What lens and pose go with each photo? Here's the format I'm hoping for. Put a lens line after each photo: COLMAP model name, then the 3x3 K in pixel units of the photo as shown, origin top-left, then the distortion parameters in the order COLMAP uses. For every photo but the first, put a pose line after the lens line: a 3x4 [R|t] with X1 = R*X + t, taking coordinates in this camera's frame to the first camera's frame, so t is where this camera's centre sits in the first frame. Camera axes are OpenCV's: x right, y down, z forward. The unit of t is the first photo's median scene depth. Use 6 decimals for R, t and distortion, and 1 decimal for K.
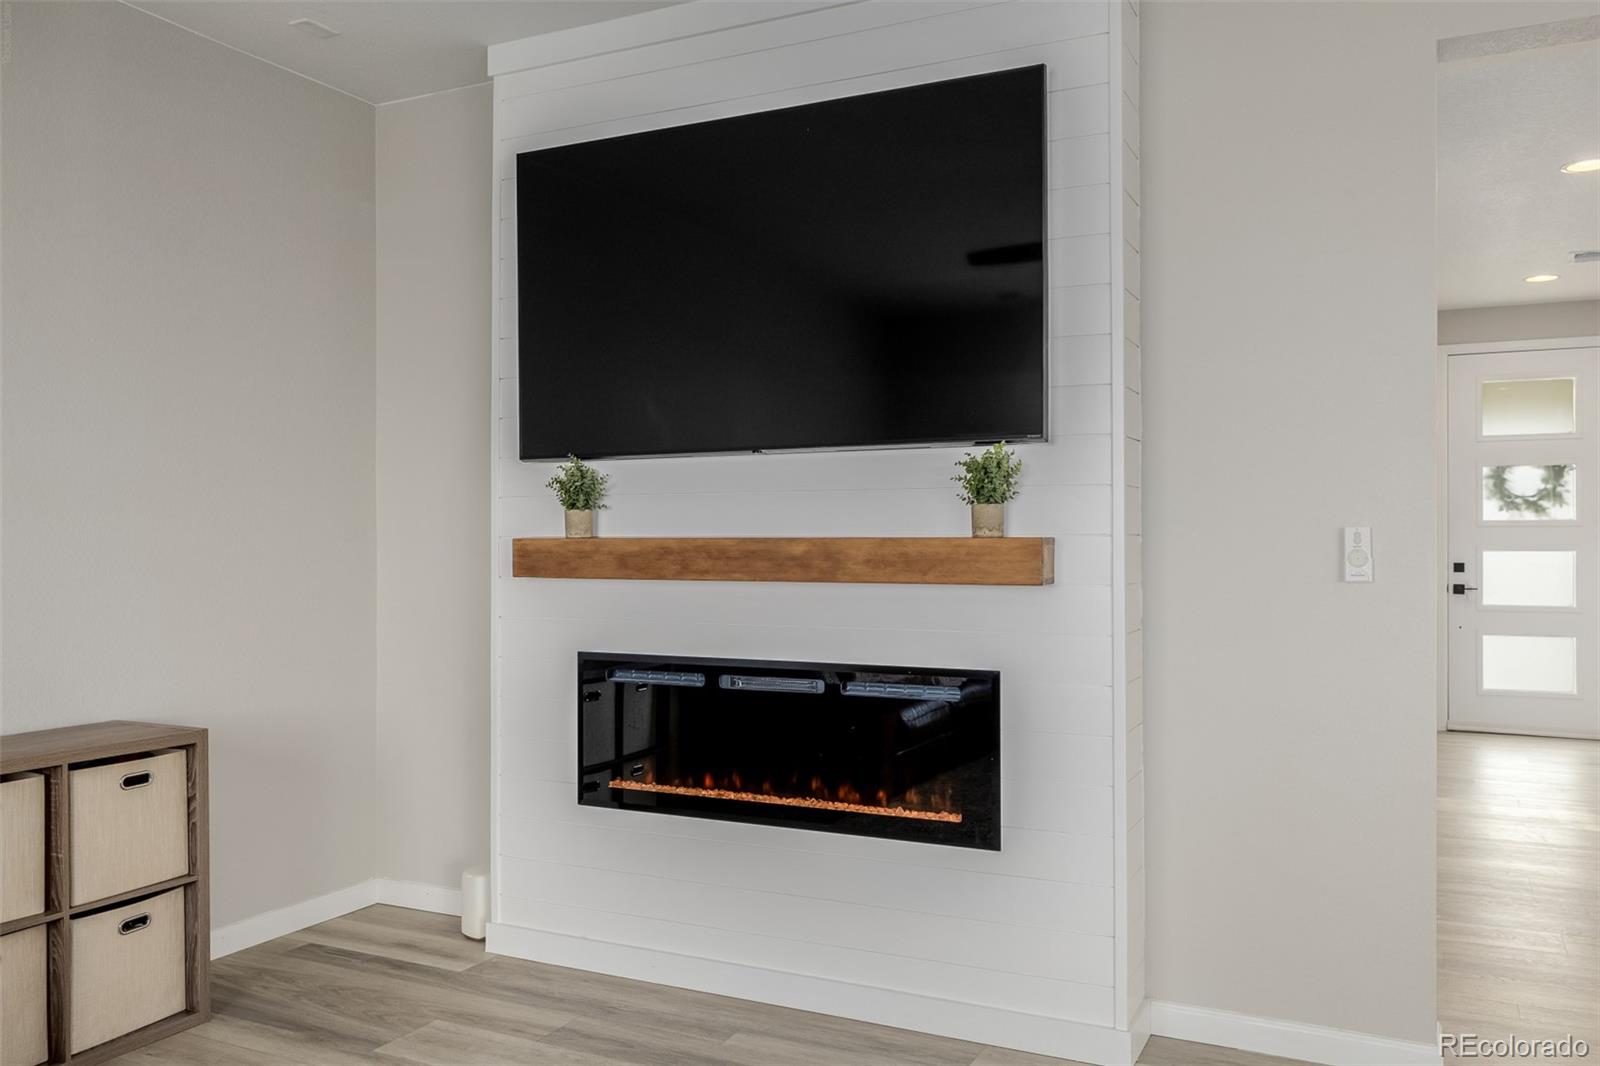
lens RADIAL K [[1258.3, 0, 804.9], [0, 1258.3, 541.0], [0, 0, 1]] dist [0.005705, -0.000446]
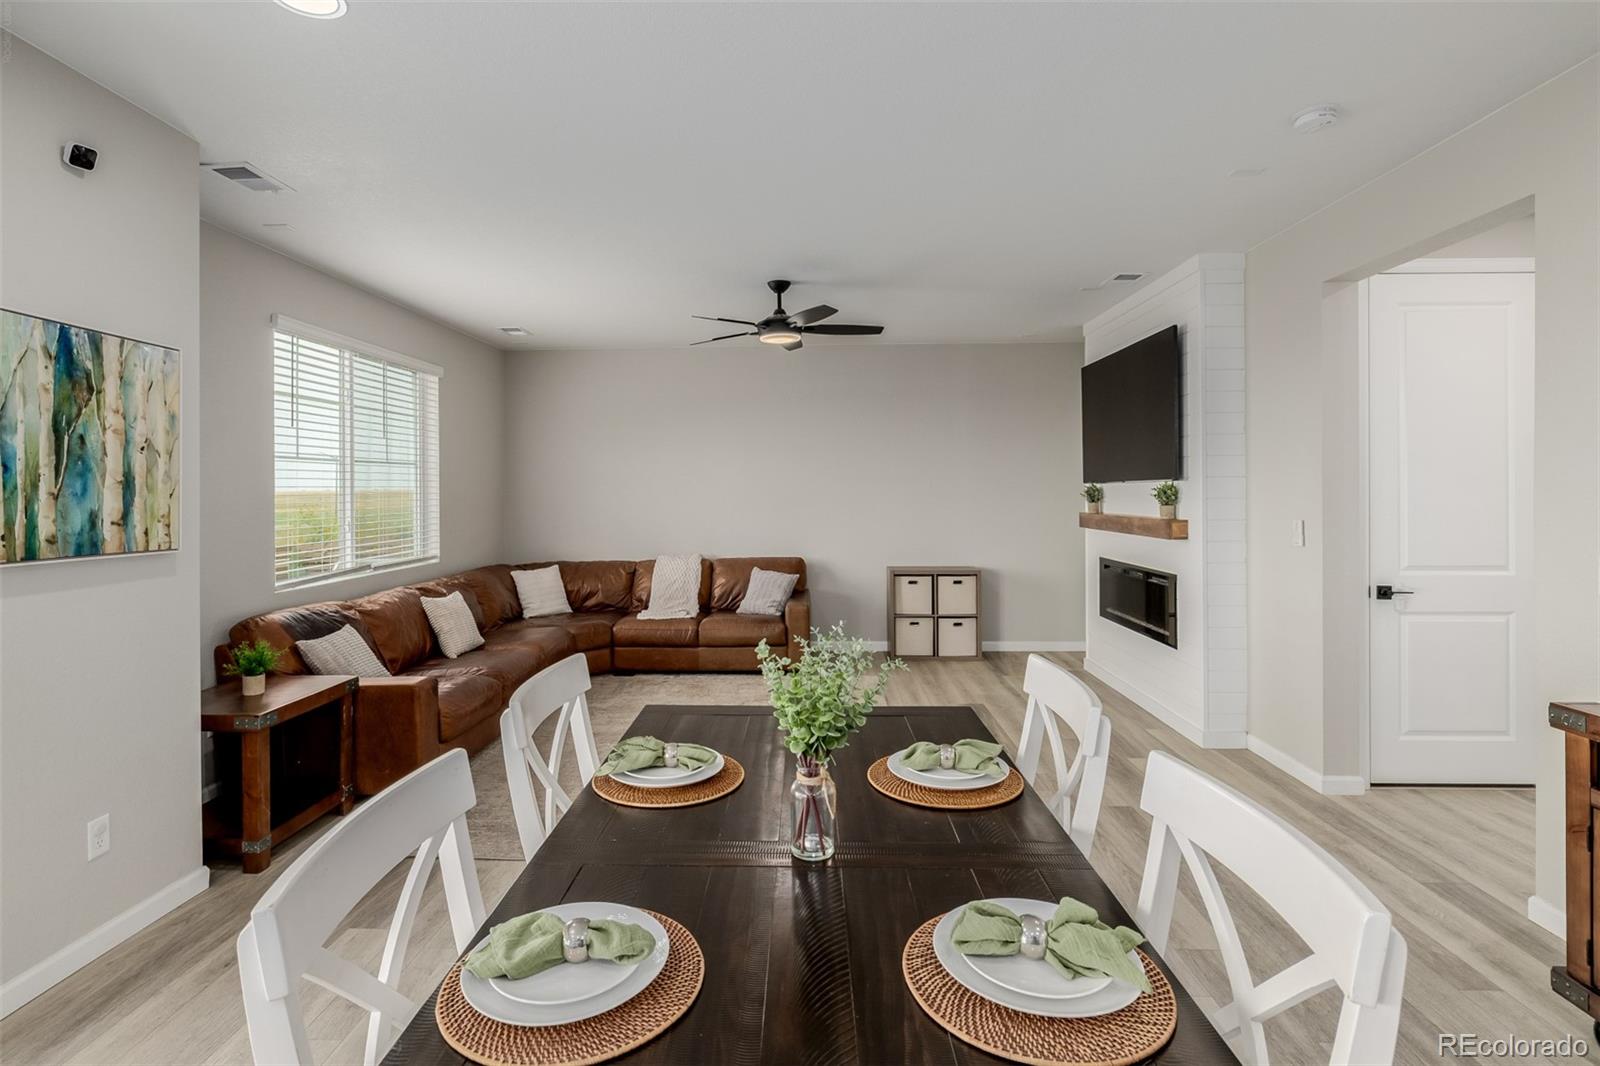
lens RADIAL K [[772.9, 0, 783.5], [0, 772.9, 492.6], [0, 0, 1]] dist [-0.003097, 0.003165]
pose [[0.401693, -0.001596, -0.915773, 1.025259], [0.002307, 0.999997, -0.000731, -0.045652], [0.915771, -0.001819, 0.401696, -0.237350]]
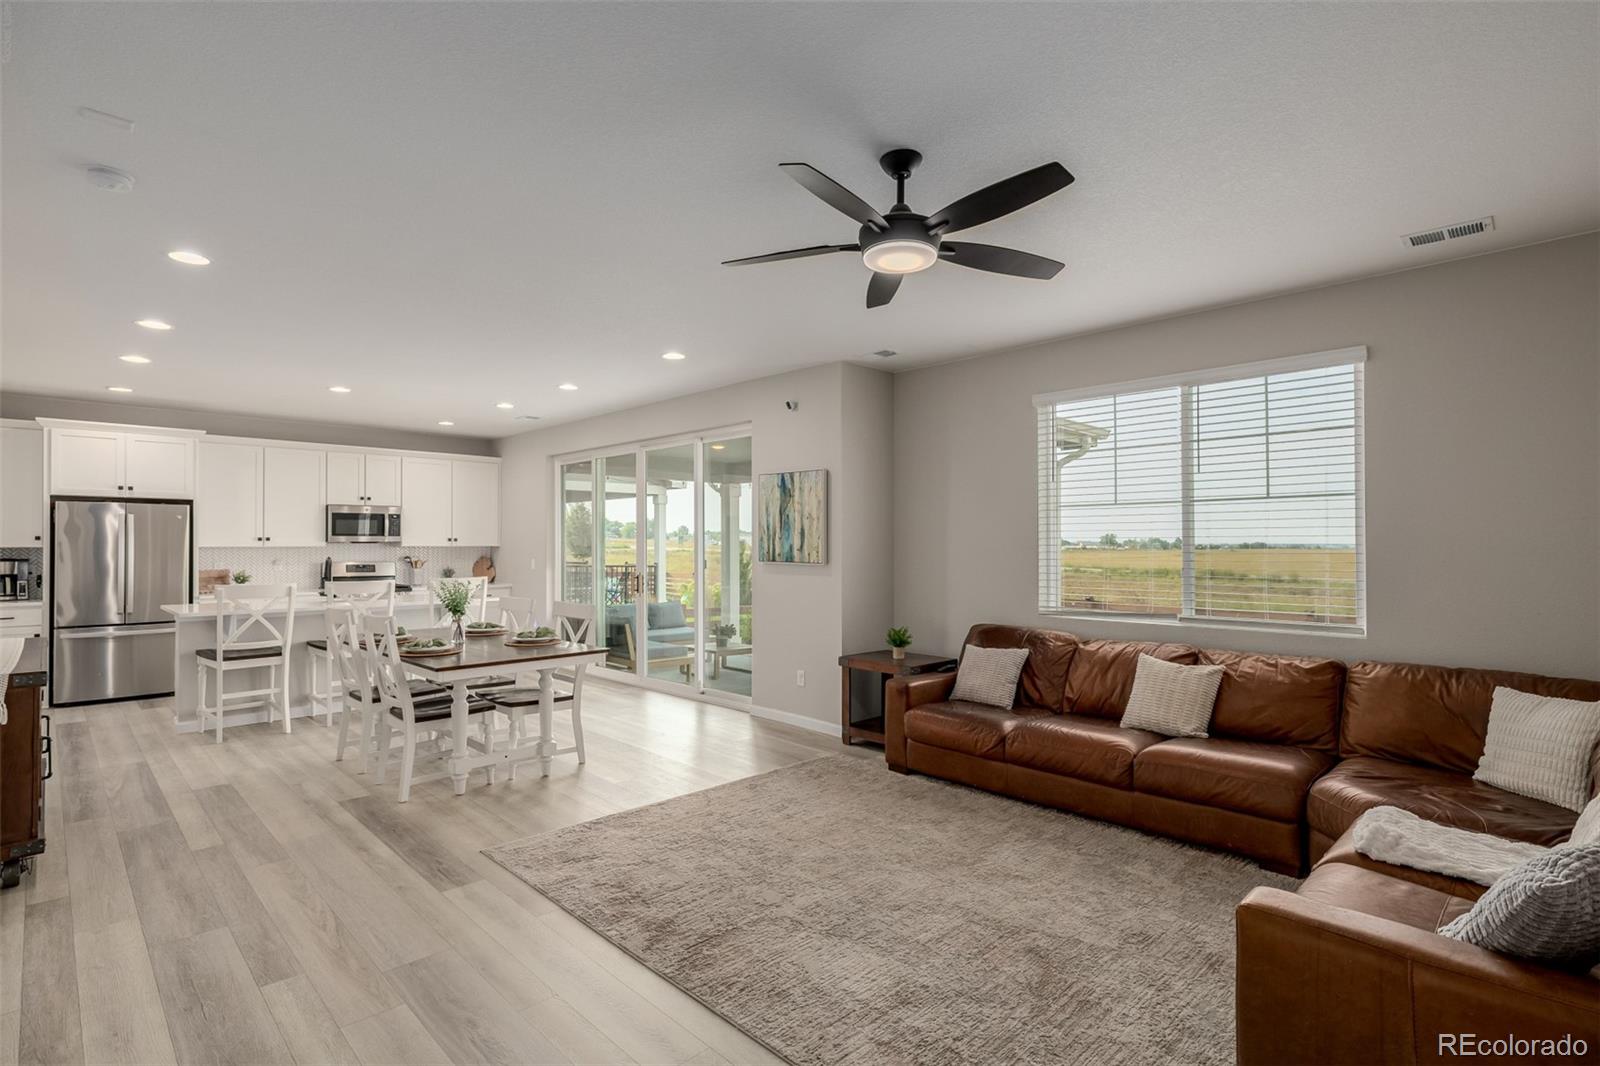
lens RADIAL K [[772.9, 0, 797.6], [0, 772.9, 539.4], [0, 0, 1]] dist [-0.003097, 0.003165]
pose [[-0.942571, 0.002839, 0.333994, -0.333910], [0.002991, 0.999996, -0.000059, -0.042588], [-0.333993, 0.000943, -0.942575, 0.999573]]
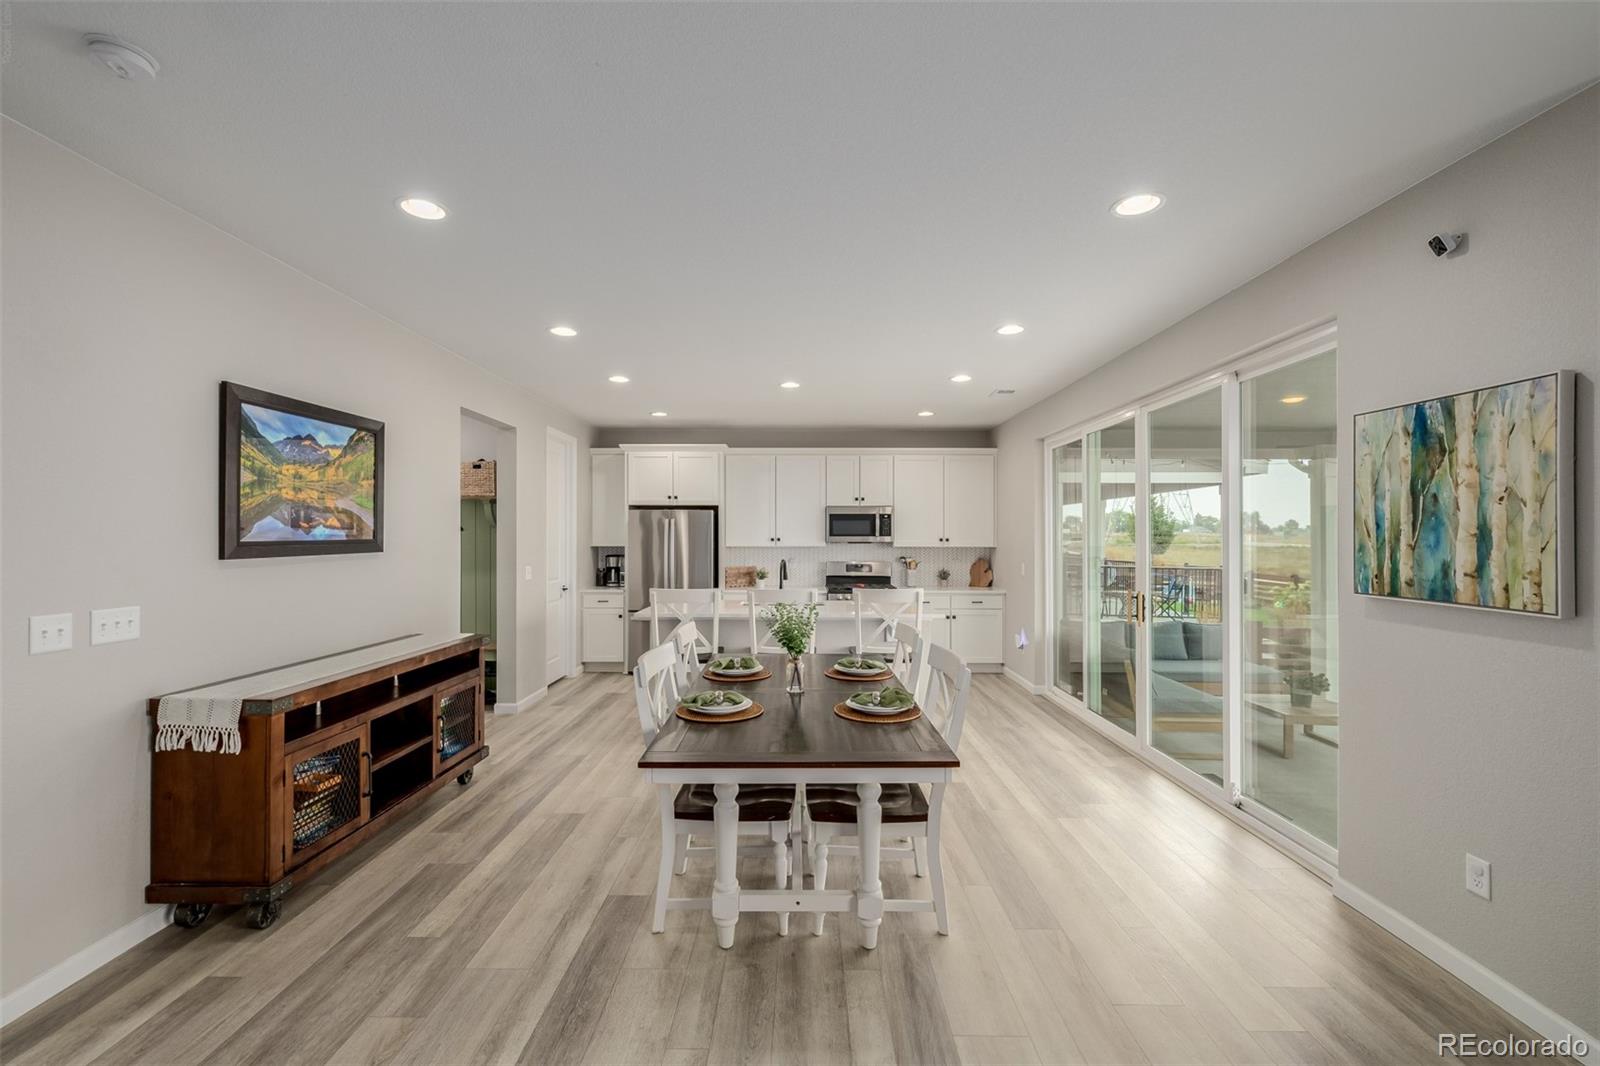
lens RADIAL K [[669.6, 0, 792.7], [0, 669.6, 536.2], [0, 0, 1]] dist [-0.004419, 0.001330]
pose [[-0.430315, 0.002285, 0.902676, -0.078597], [0.004541, 0.999990, -0.000367, -0.057716], [-0.902667, 0.003941, -0.430321, 0.291685]]
